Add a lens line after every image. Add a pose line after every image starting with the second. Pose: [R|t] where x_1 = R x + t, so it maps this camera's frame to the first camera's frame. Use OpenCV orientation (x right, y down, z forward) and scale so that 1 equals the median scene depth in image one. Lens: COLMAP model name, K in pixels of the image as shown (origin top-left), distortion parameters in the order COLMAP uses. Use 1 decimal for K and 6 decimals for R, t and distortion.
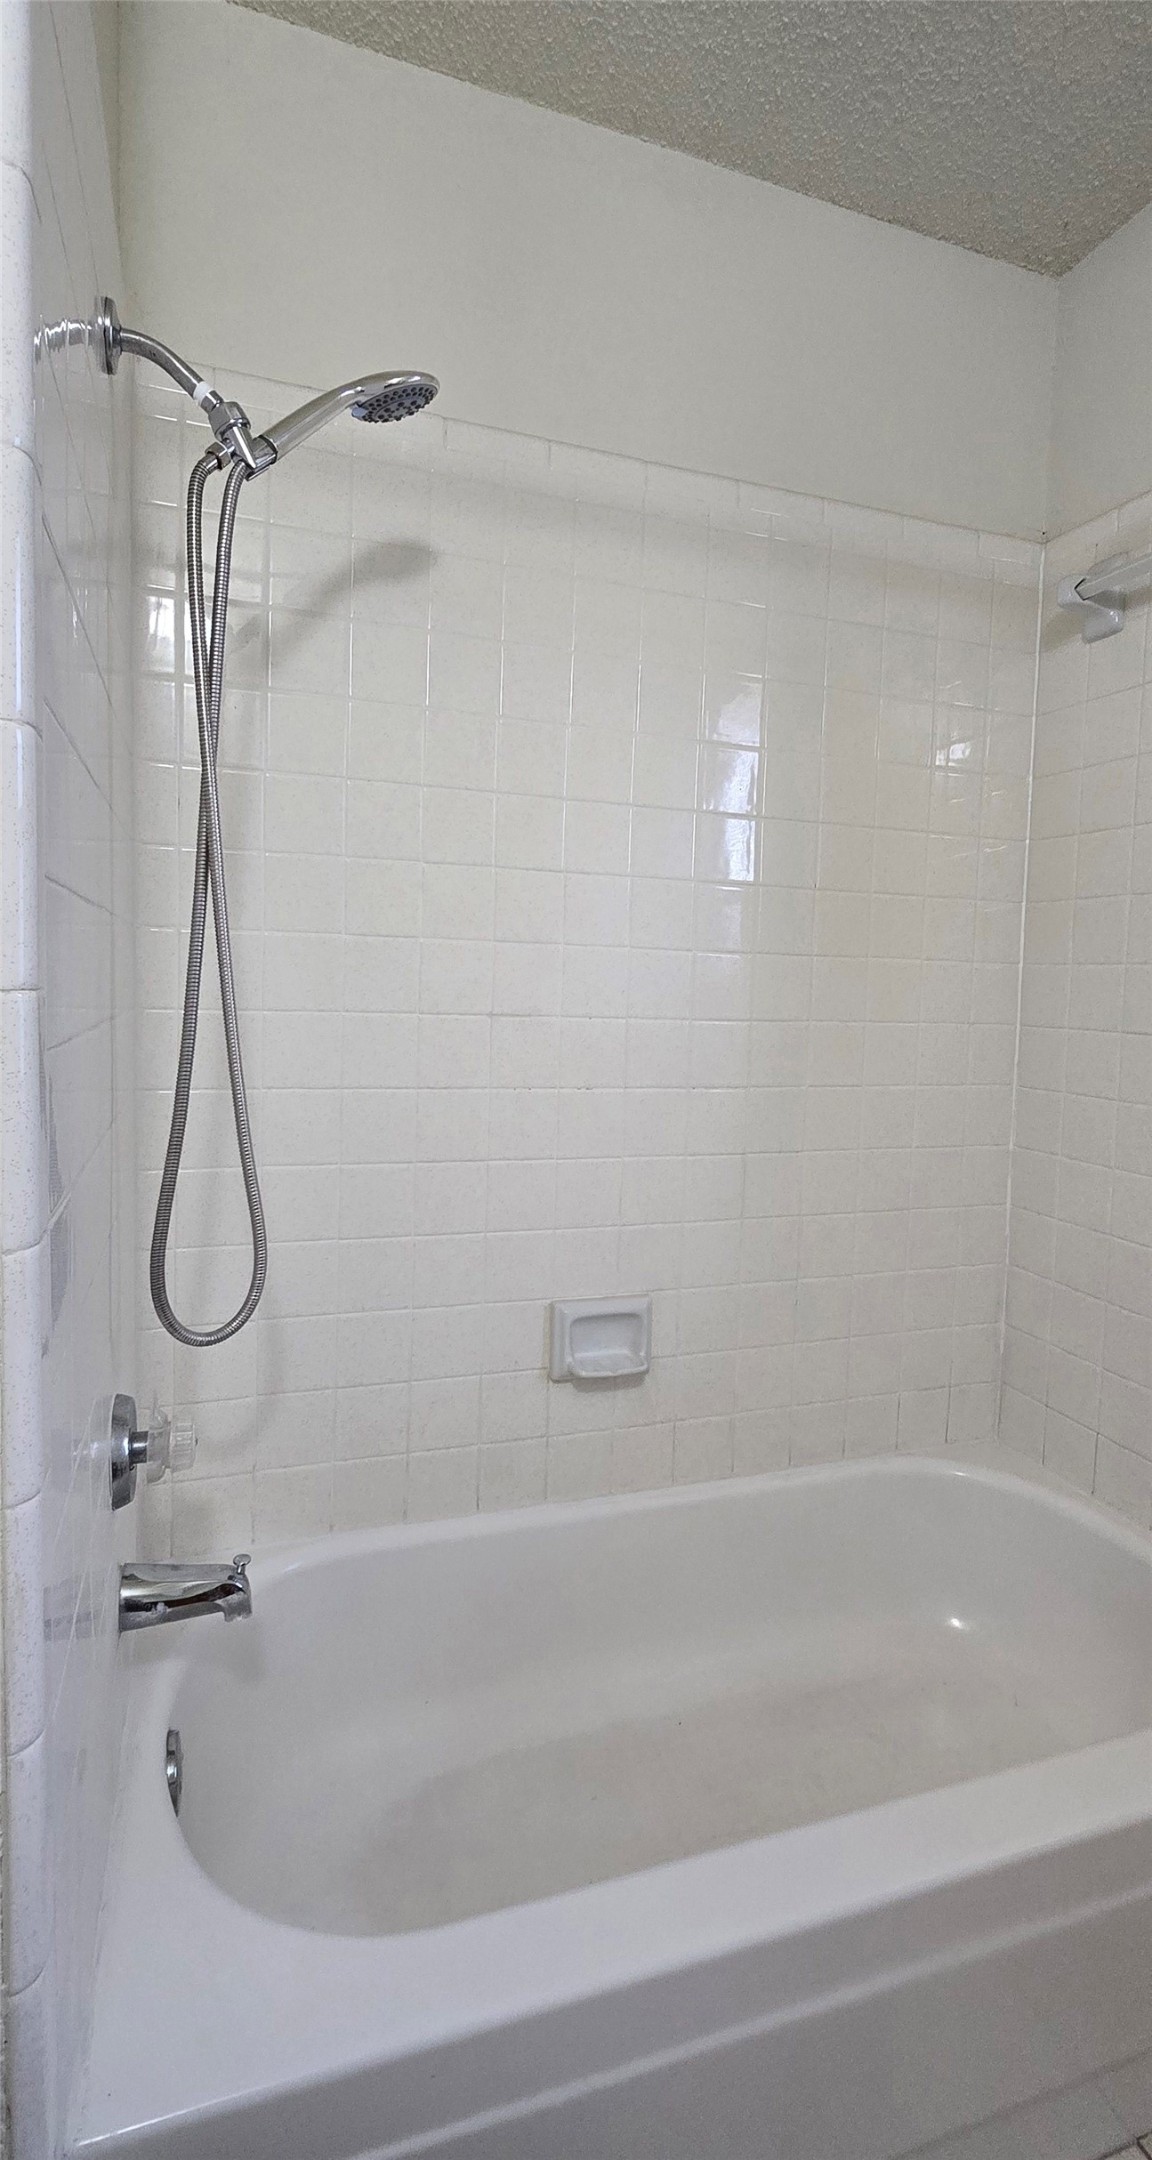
lens RADIAL K [[794.7, 0, 576.0], [0, 794.7, 1080.0], [0, 0, 1]] dist [0.000866, -0.000139]
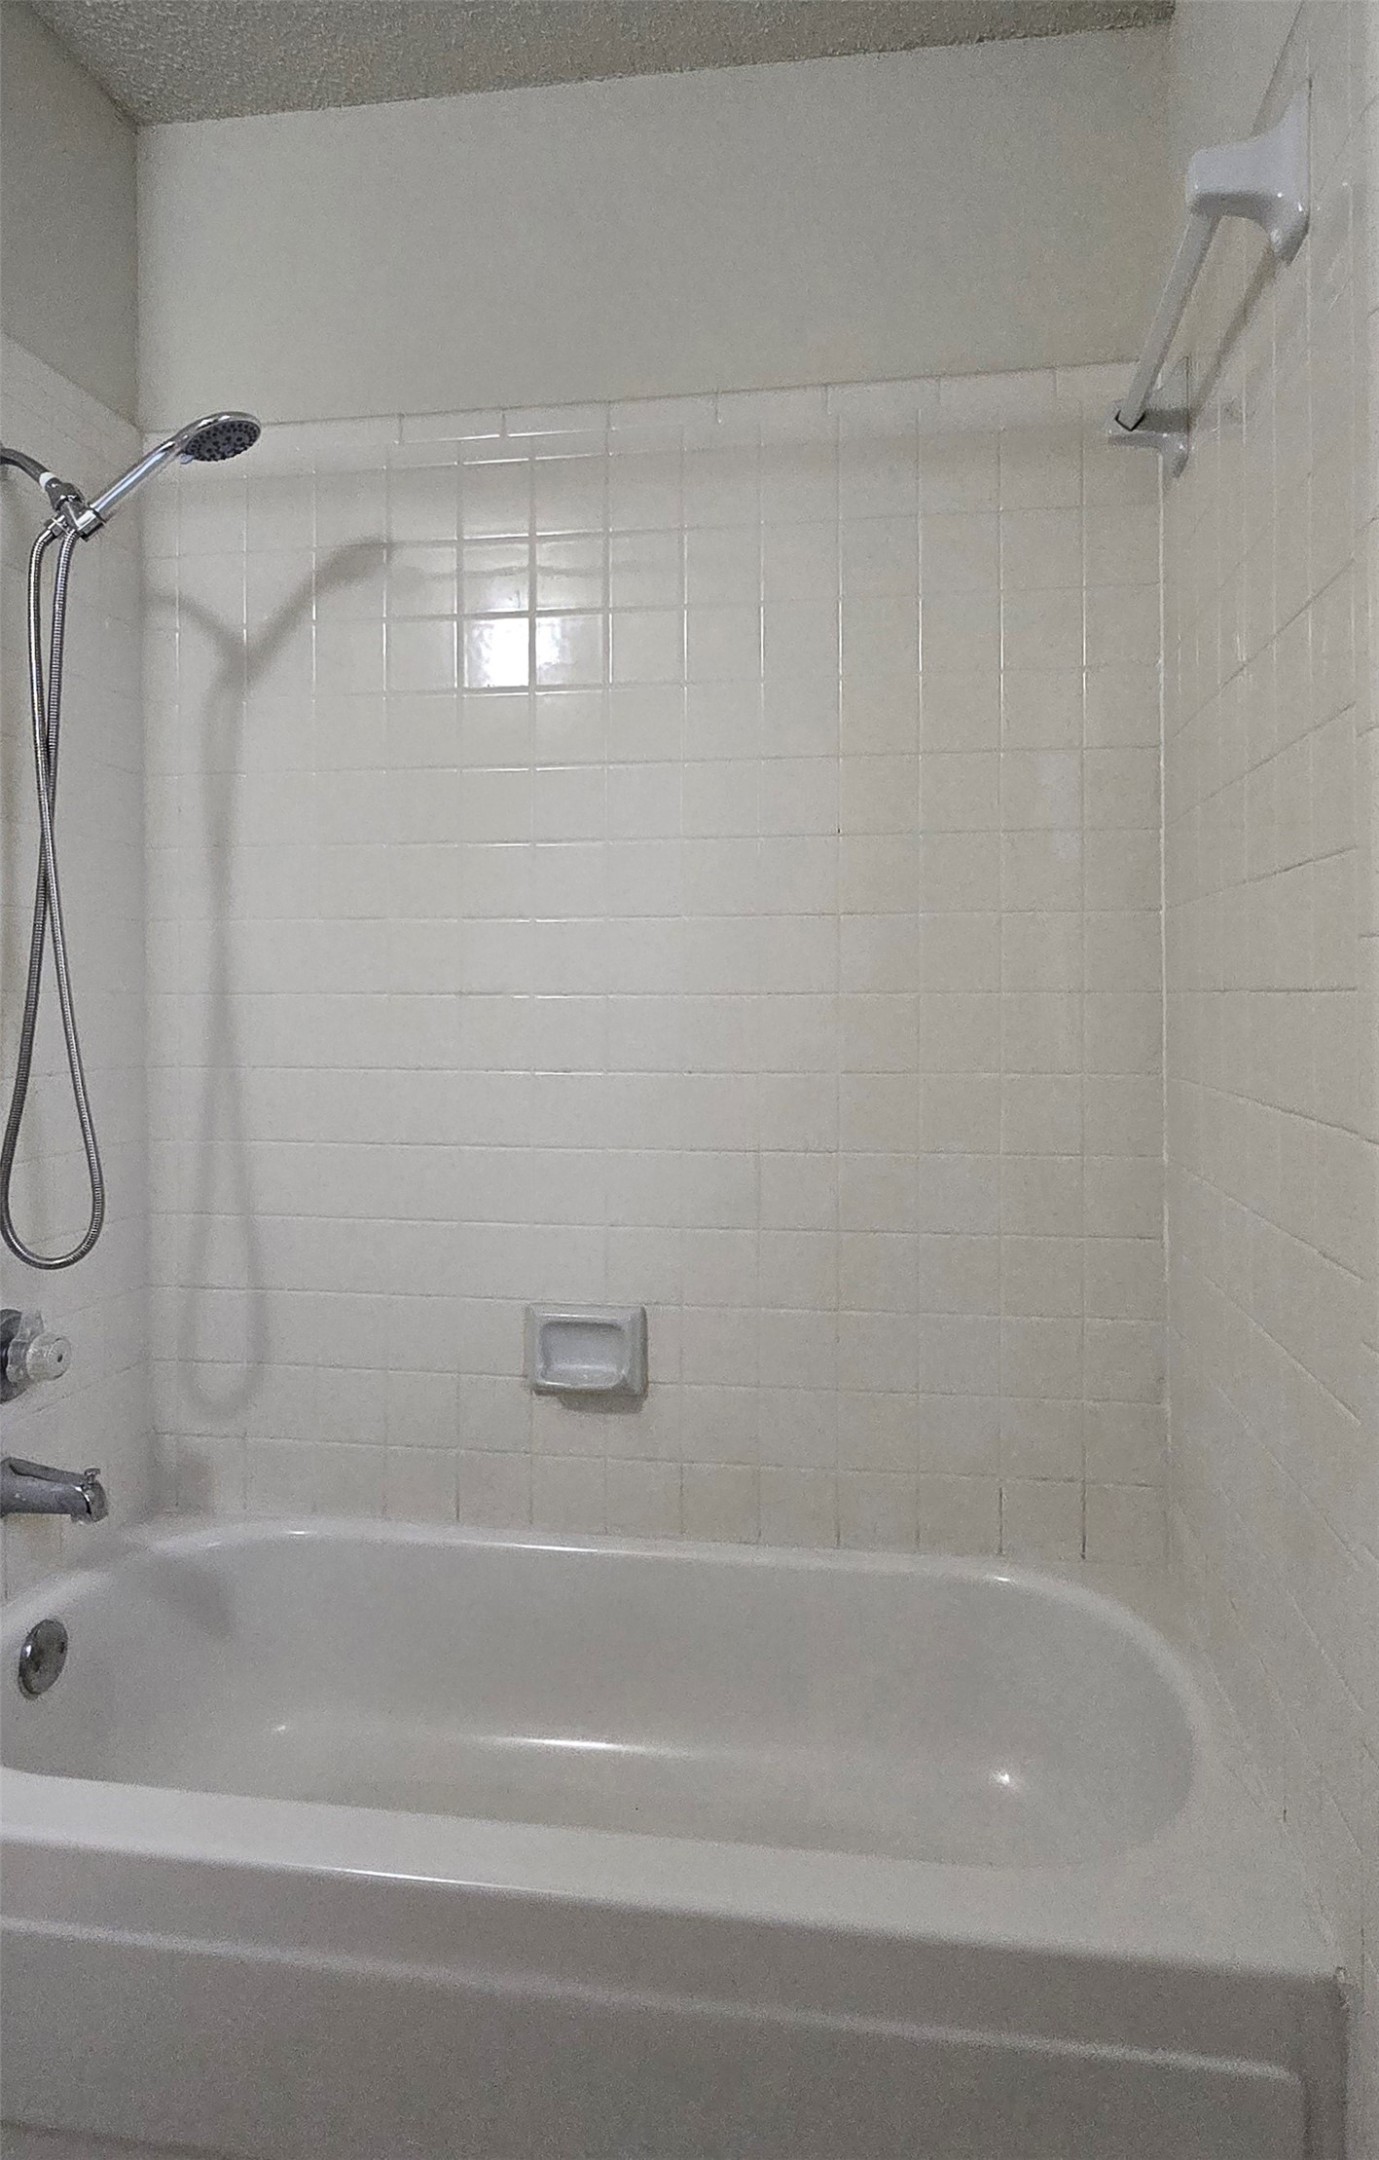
lens RADIAL K [[982.4, 0, 690.2], [0, 982.4, 1070.0], [0, 0, 1]] dist [-0.001104, 0.000185]
pose [[0.931458, -0.005412, -0.363809, 0.561898], [-0.011961, 0.998893, -0.045484, 0.059126], [0.363652, 0.046718, 0.930362, -0.005514]]
